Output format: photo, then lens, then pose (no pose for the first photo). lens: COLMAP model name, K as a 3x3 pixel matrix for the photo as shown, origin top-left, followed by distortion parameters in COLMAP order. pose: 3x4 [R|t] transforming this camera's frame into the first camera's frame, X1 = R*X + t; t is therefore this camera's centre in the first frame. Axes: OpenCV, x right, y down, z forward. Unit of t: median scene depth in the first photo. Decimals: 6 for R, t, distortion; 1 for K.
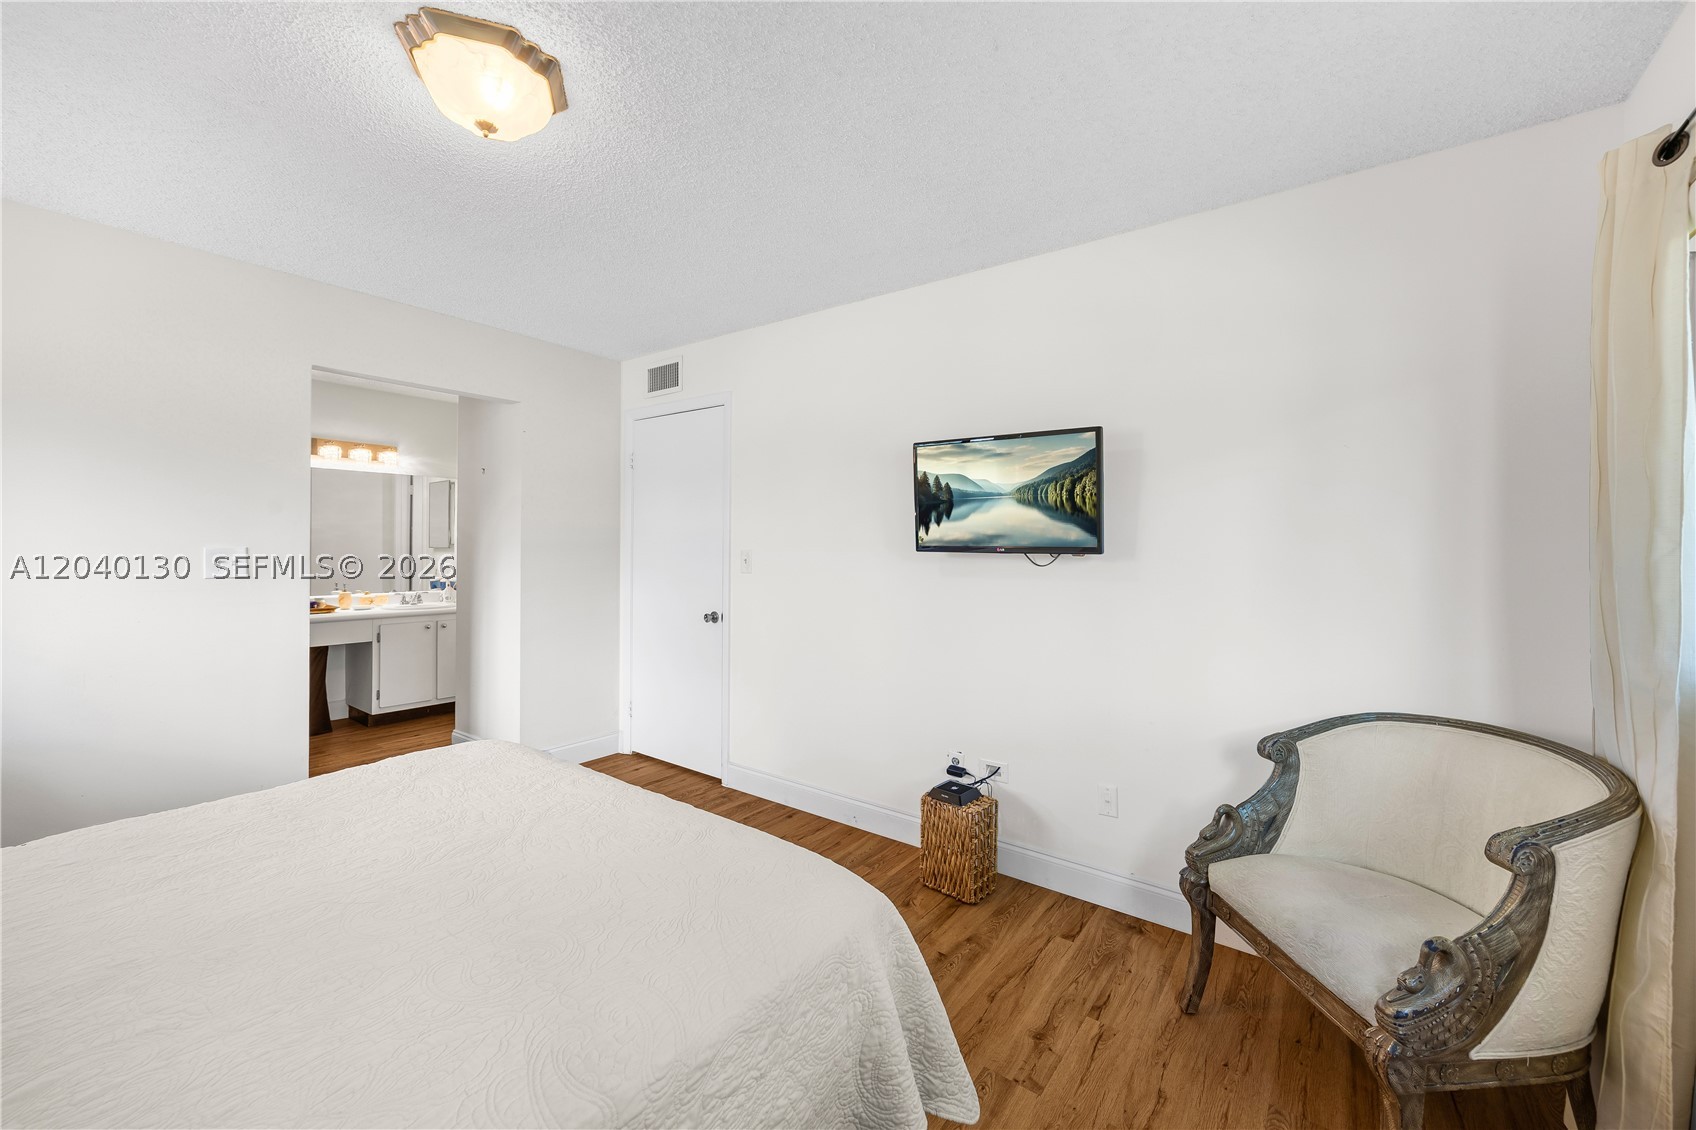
lens RADIAL K [[662.0, 0, 854.1], [0, 662.0, 545.5], [0, 0, 1]] dist [-0.004283, 0.000411]
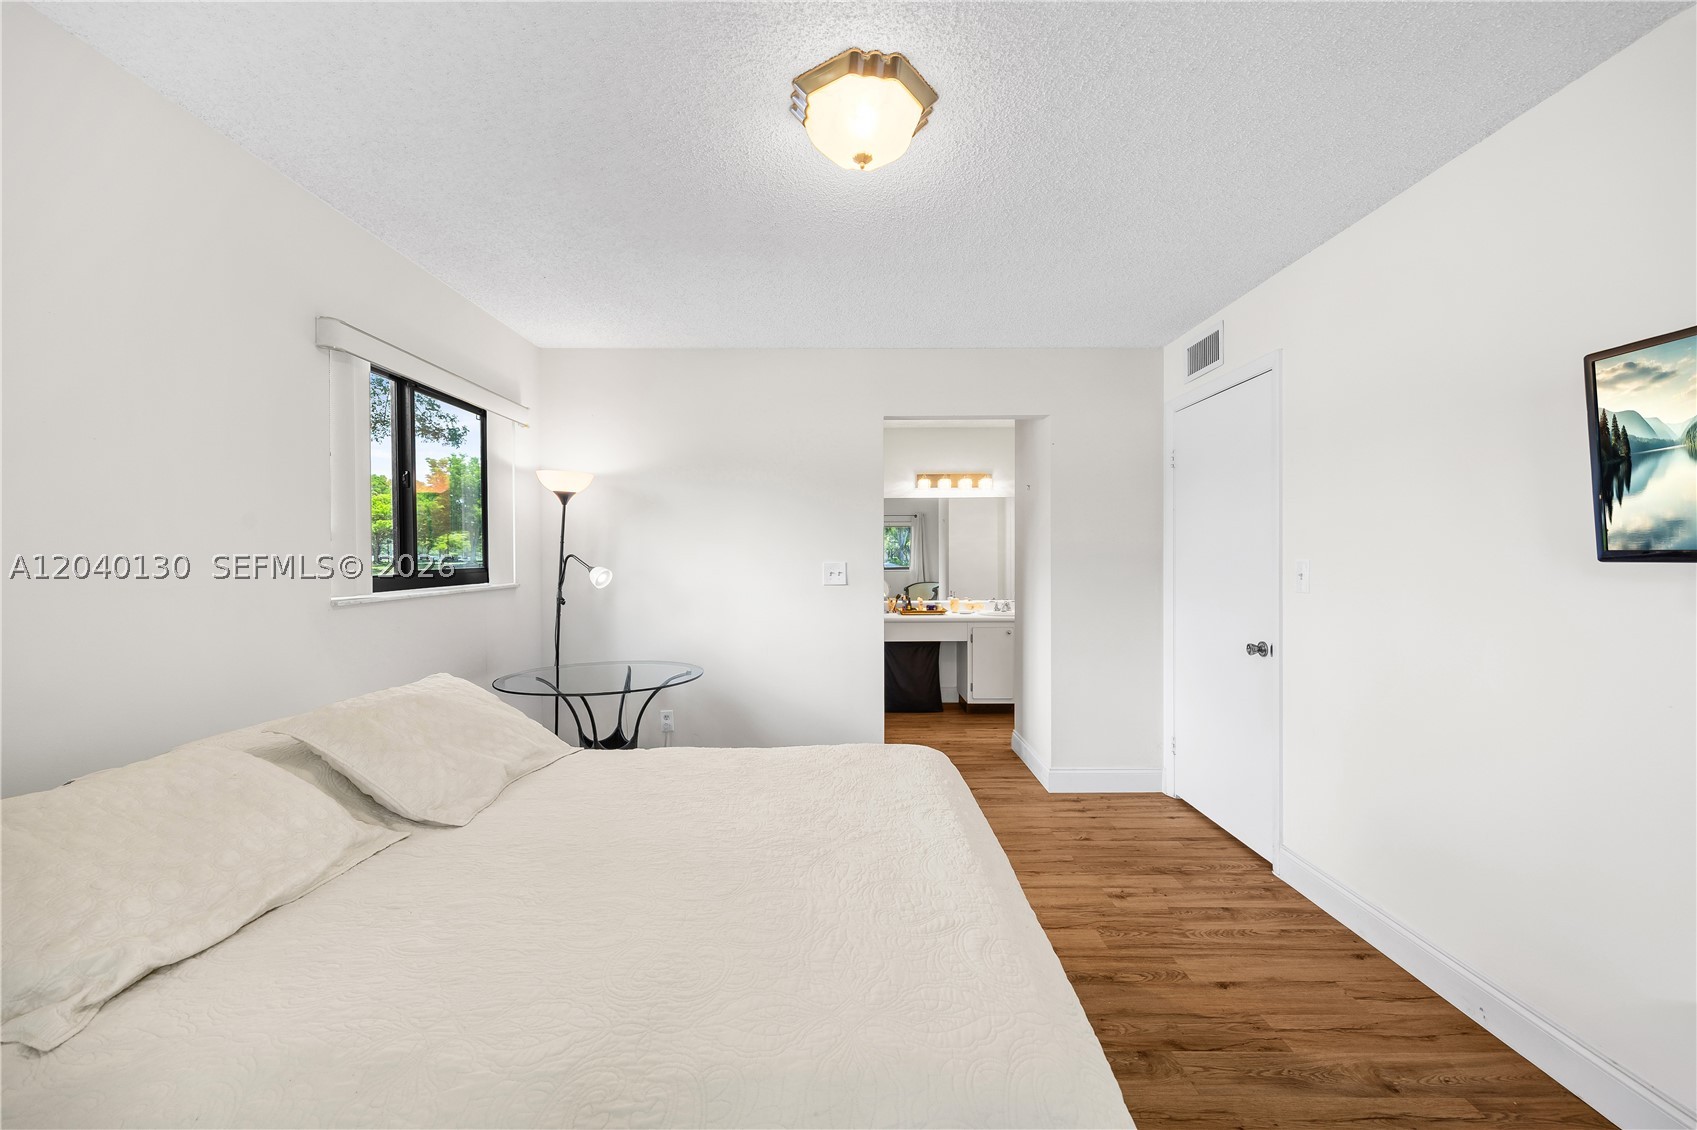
lens RADIAL K [[662.3, 0, 849.5], [0, 662.3, 557.0], [0, 0, 1]] dist [-0.004283, 0.000411]
pose [[0.595623, -0.012766, -0.803163, 0.120283], [0.011731, 0.999905, -0.007193, 0.001912], [0.803179, -0.005137, 0.595716, 0.162242]]
